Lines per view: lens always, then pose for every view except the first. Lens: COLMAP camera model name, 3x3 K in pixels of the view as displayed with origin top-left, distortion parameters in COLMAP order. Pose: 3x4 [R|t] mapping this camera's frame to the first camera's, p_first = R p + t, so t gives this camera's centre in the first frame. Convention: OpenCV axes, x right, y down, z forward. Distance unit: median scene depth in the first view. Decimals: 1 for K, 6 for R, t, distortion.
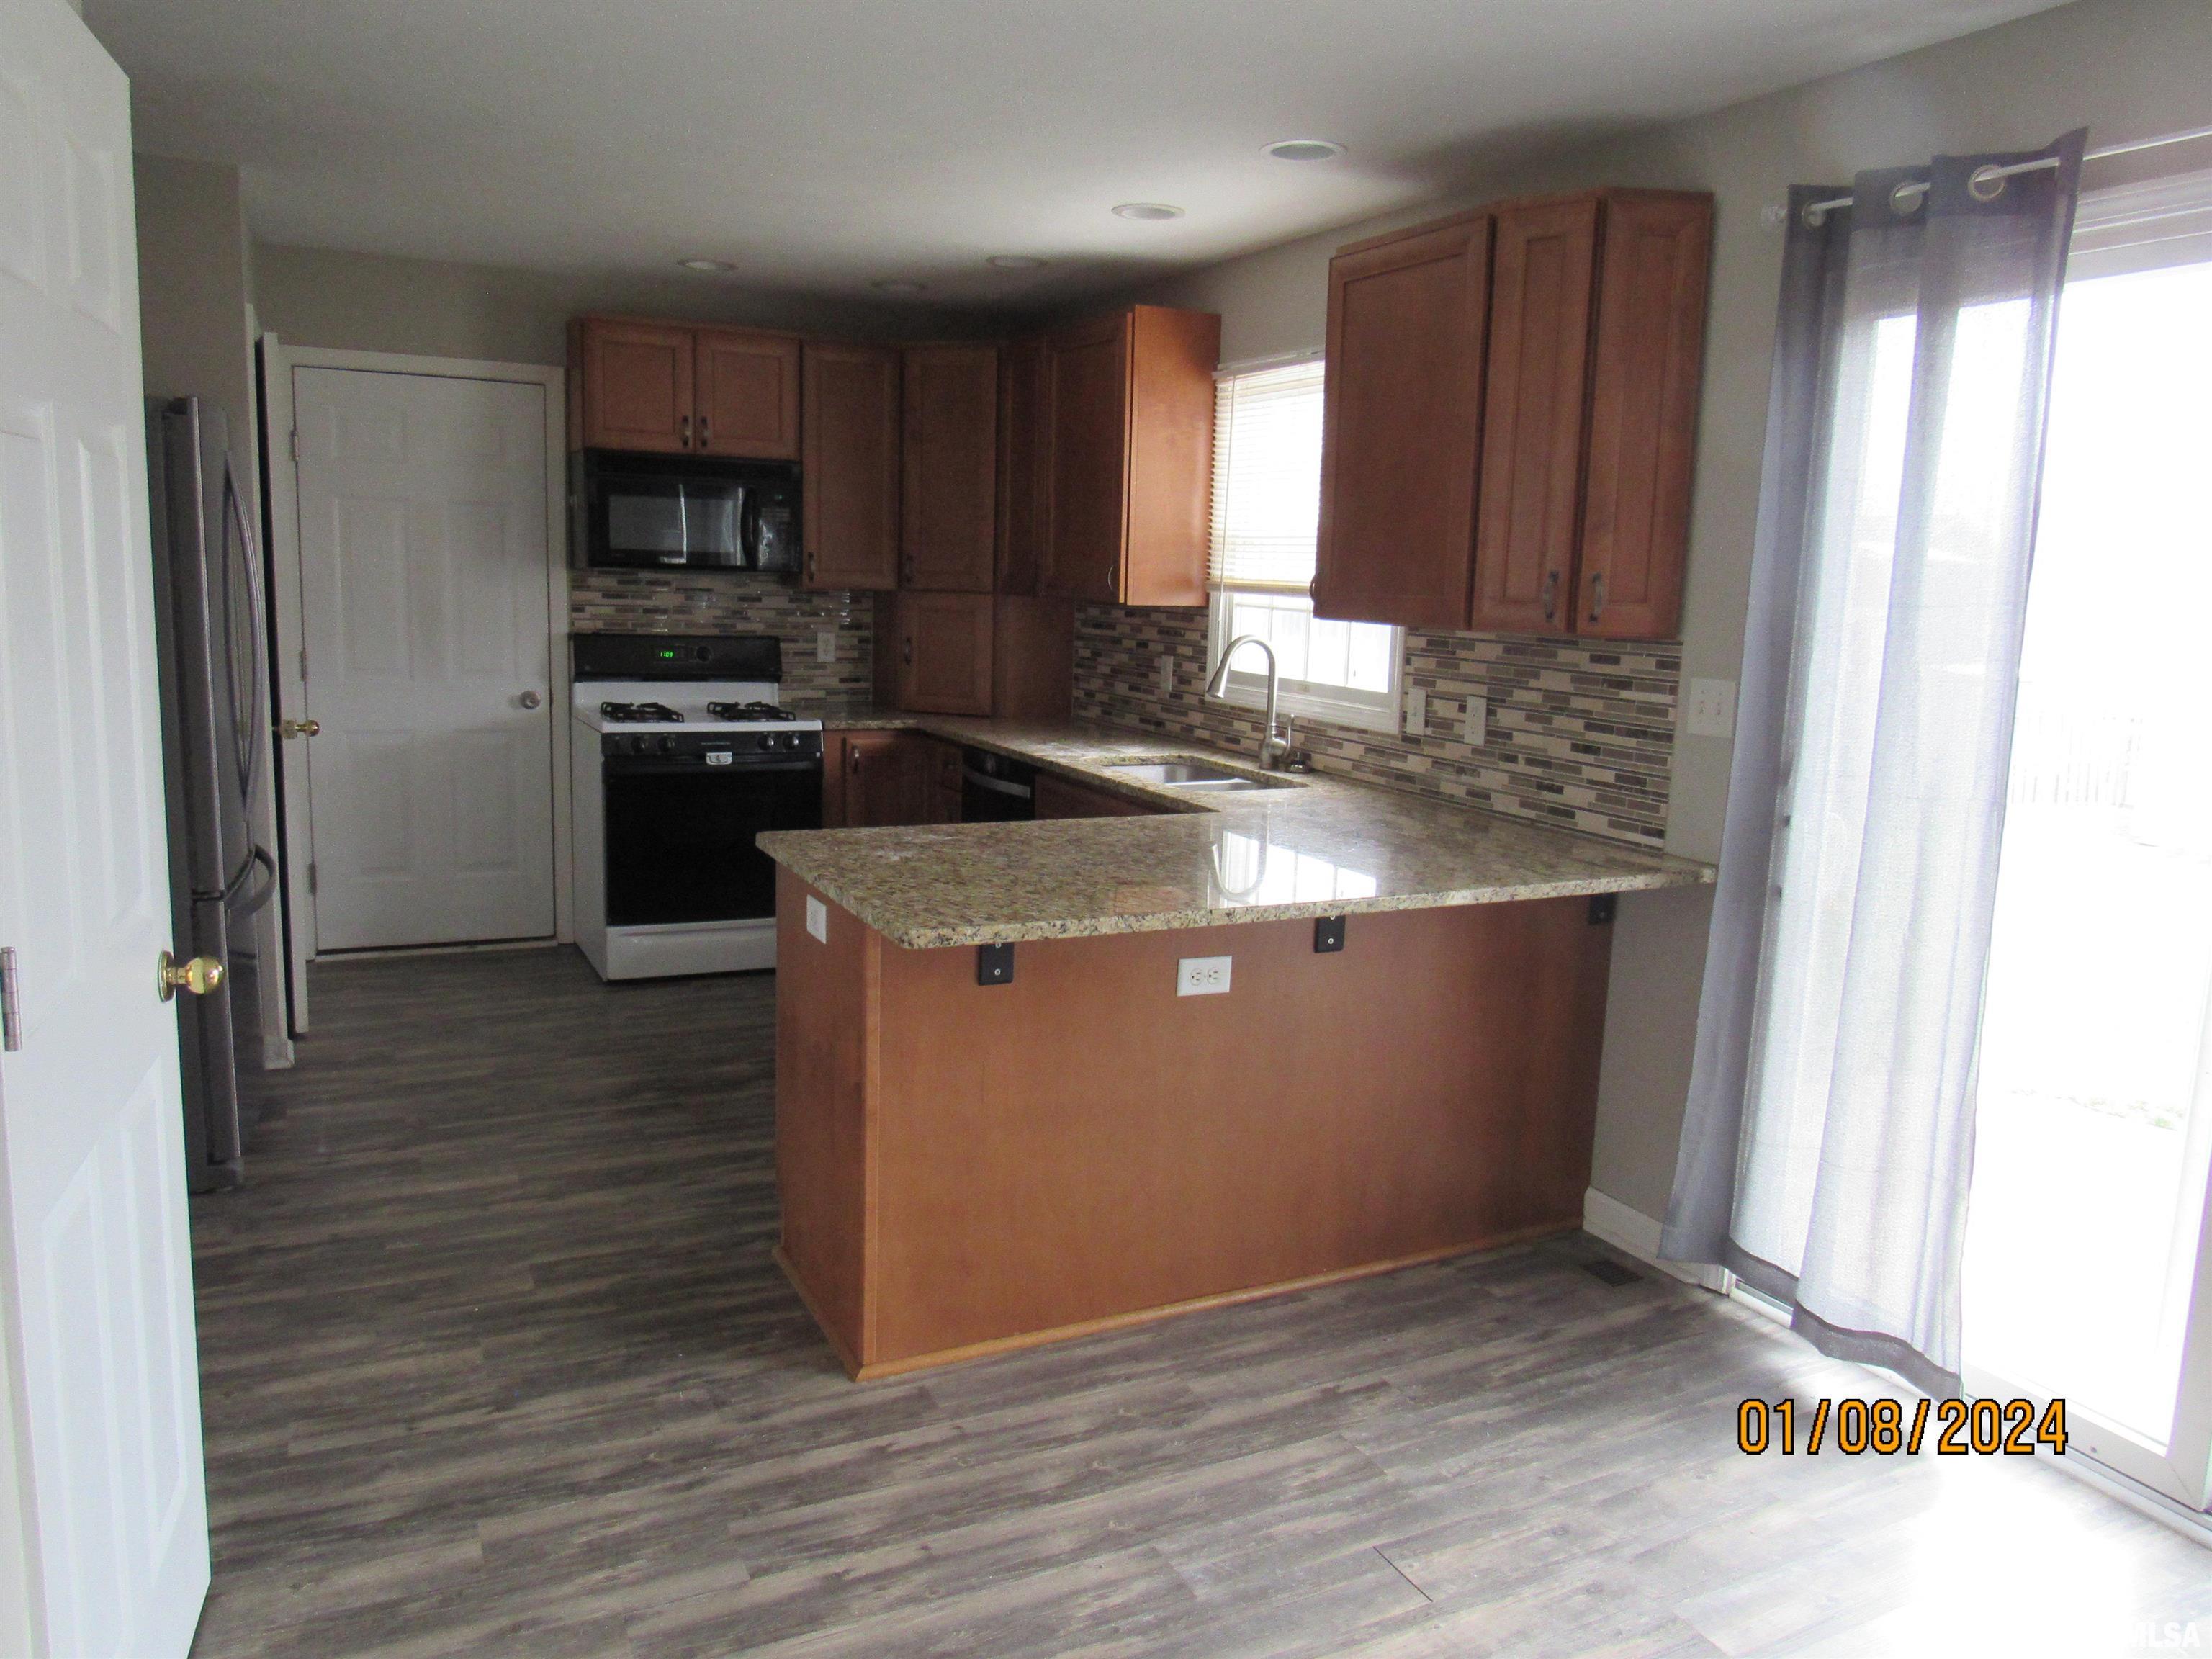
lens RADIAL K [[1577.2, 0, 1116.0], [0, 1577.2, 838.8], [0, 0, 1]] dist [-0.033231, 0.011112]
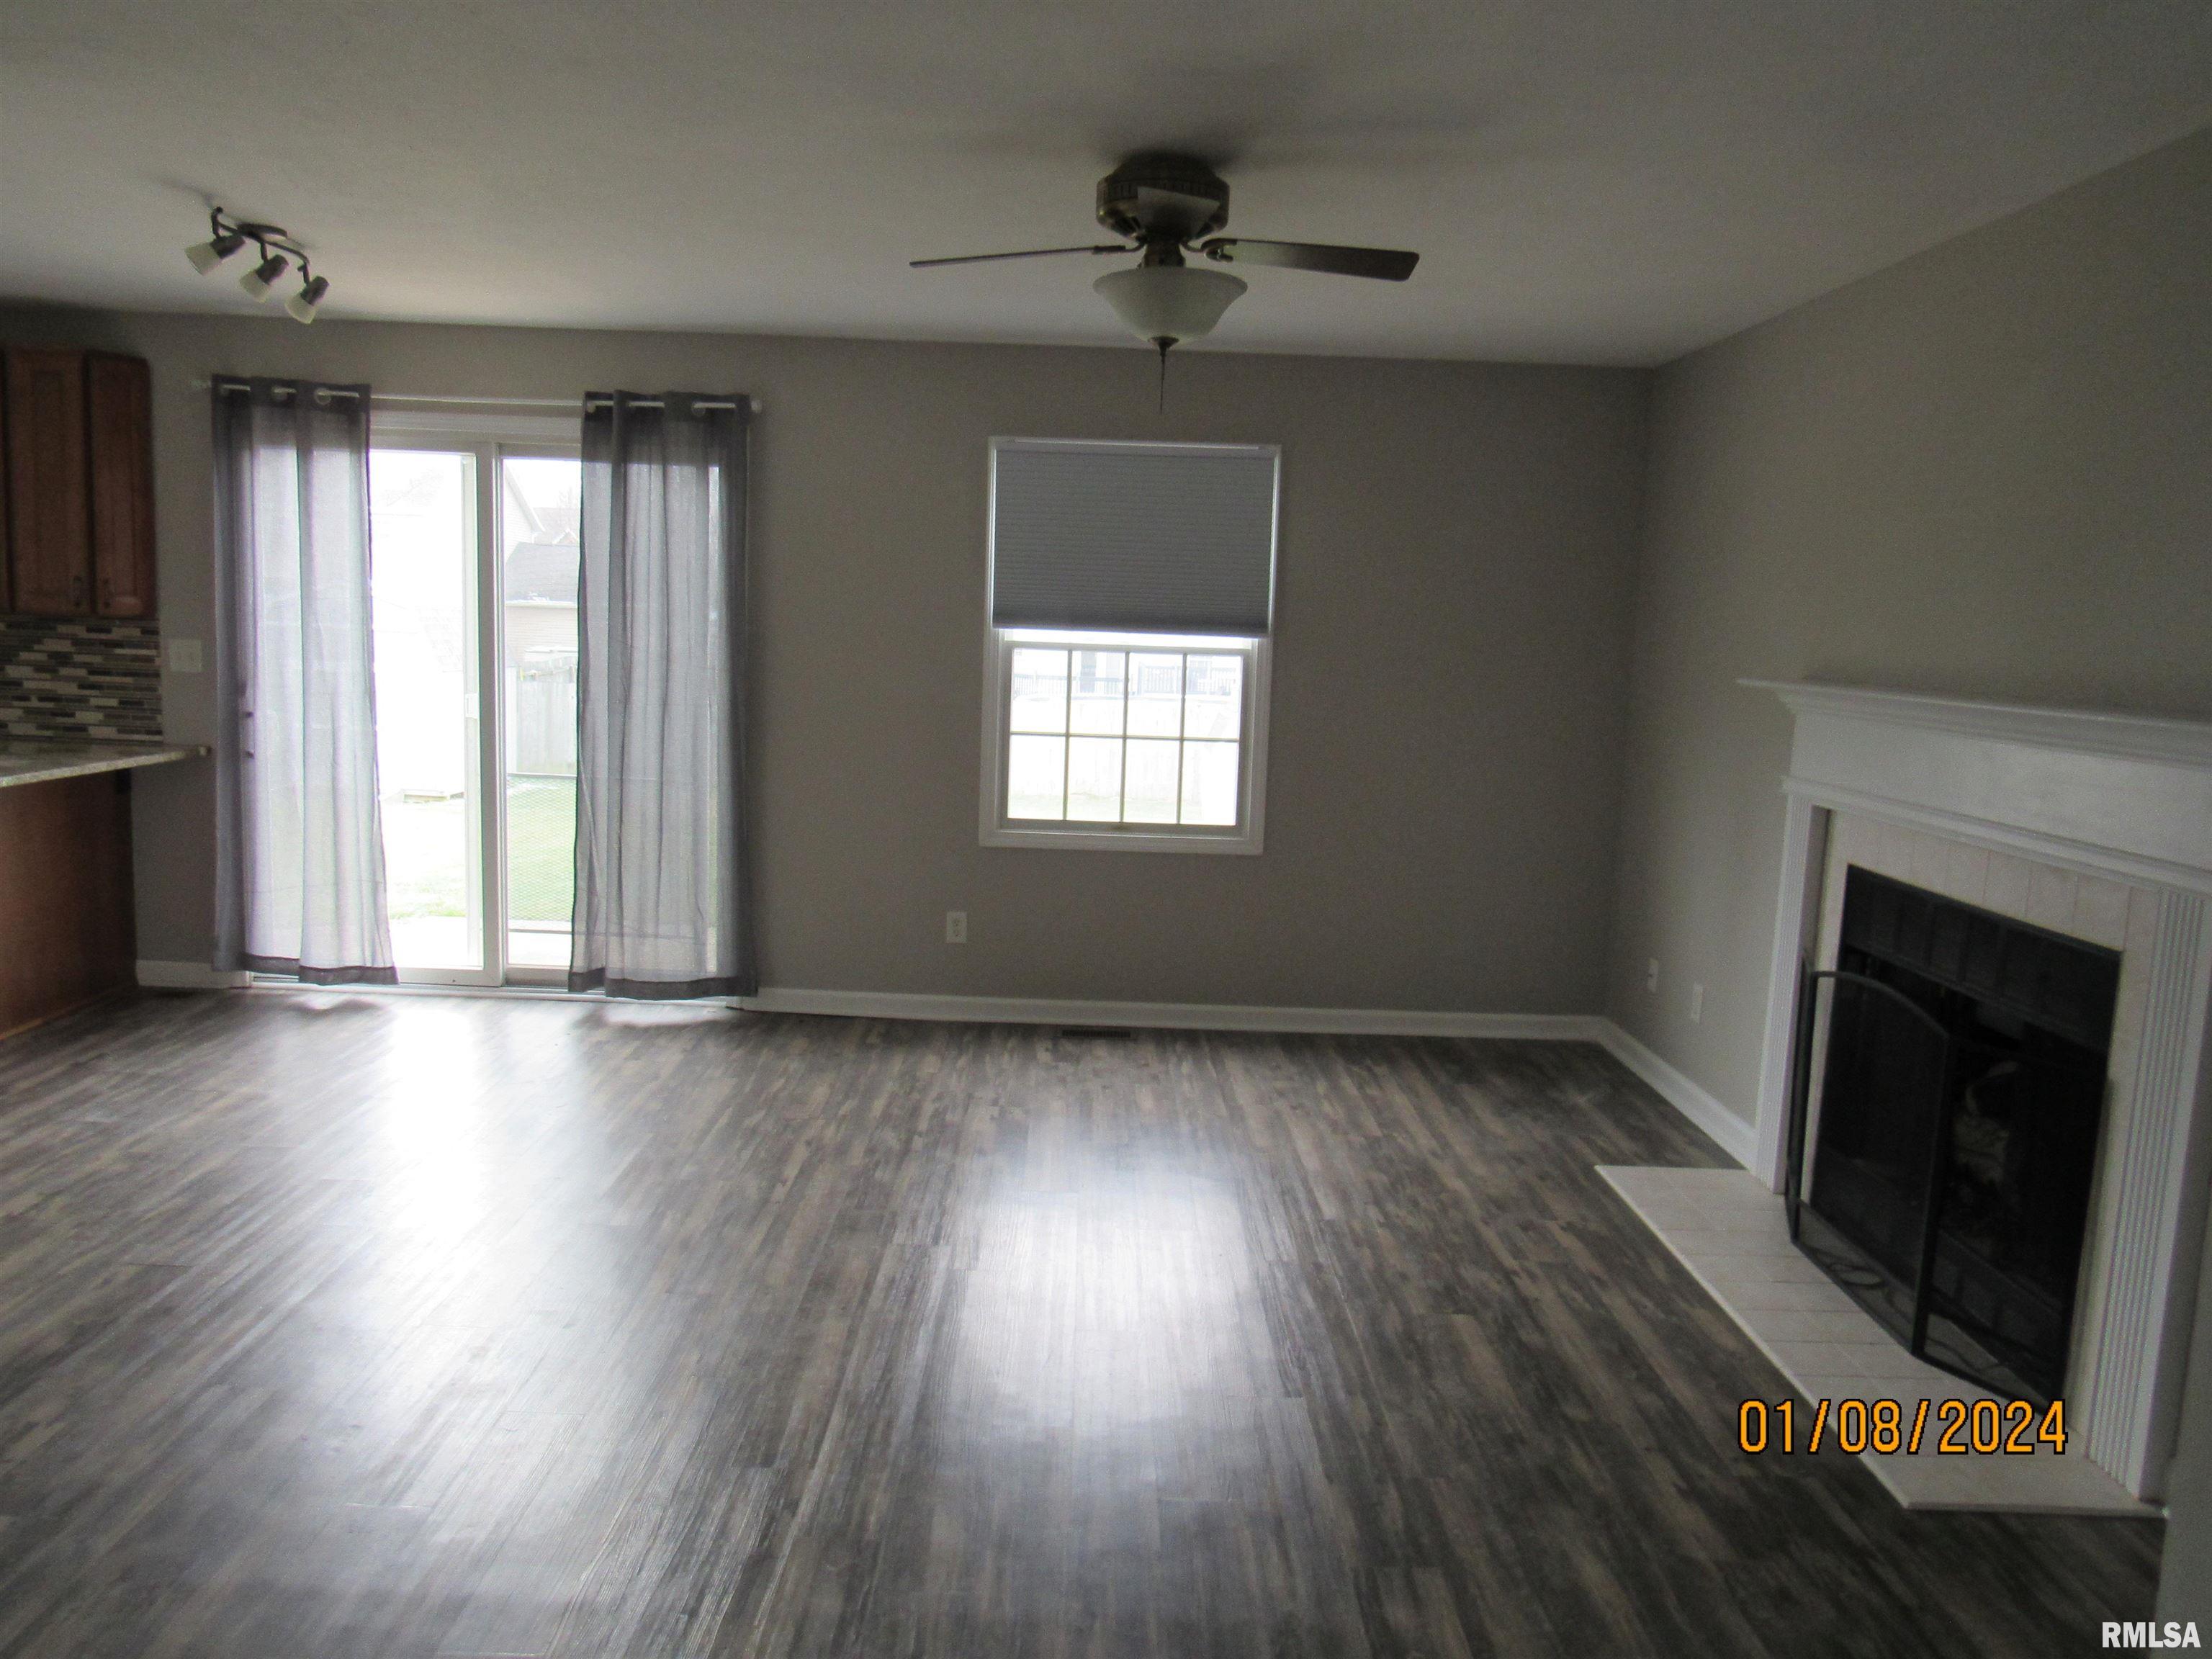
lens RADIAL K [[1577.2, 0, 1082.4], [0, 1577.2, 837.9], [0, 0, 1]] dist [-0.033231, 0.011112]
pose [[0.448398, -0.132736, 0.883923, -0.649486], [0.119712, 0.988921, 0.087775, 0.073778], [-0.885781, 0.066458, 0.459320, -0.587453]]
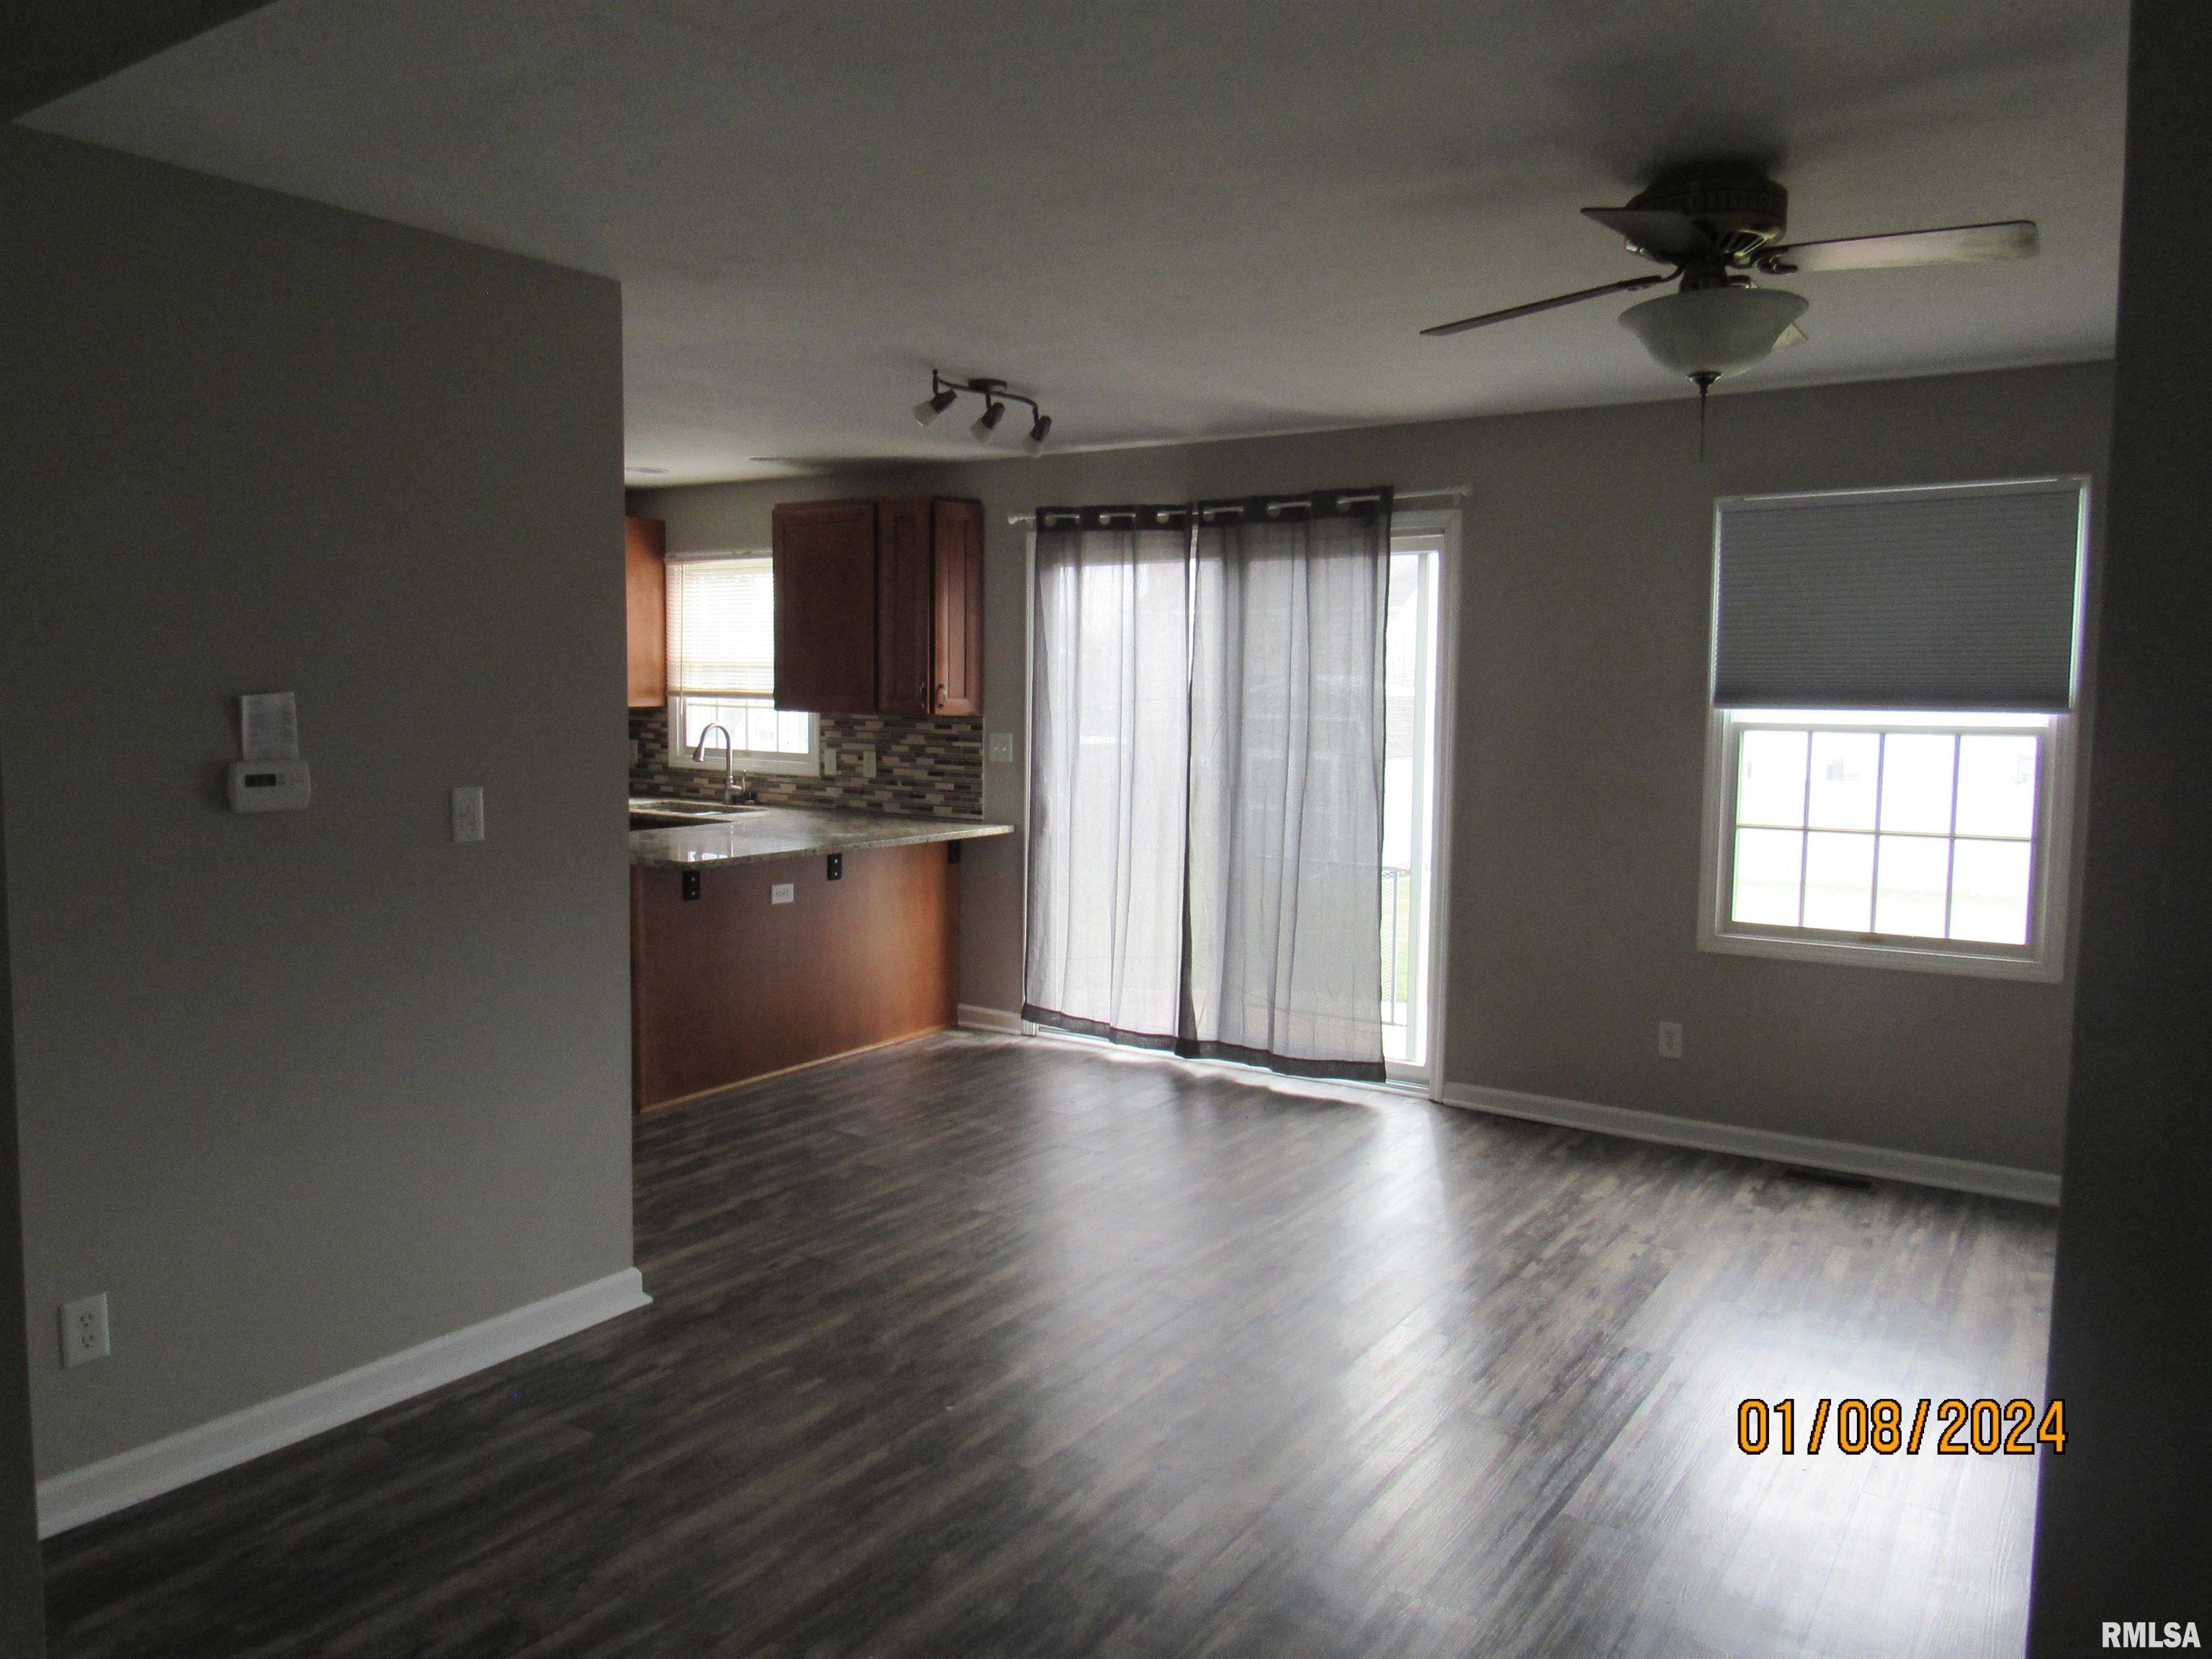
lens RADIAL K [[1577.2, 0, 1096.5], [0, 1577.2, 842.0], [0, 0, 1]] dist [-0.033231, 0.011112]
pose [[0.873353, -0.070585, 0.481947, -0.450256], [0.096995, 0.994831, -0.030068, 0.099740], [-0.477333, 0.073006, 0.875684, -0.747984]]
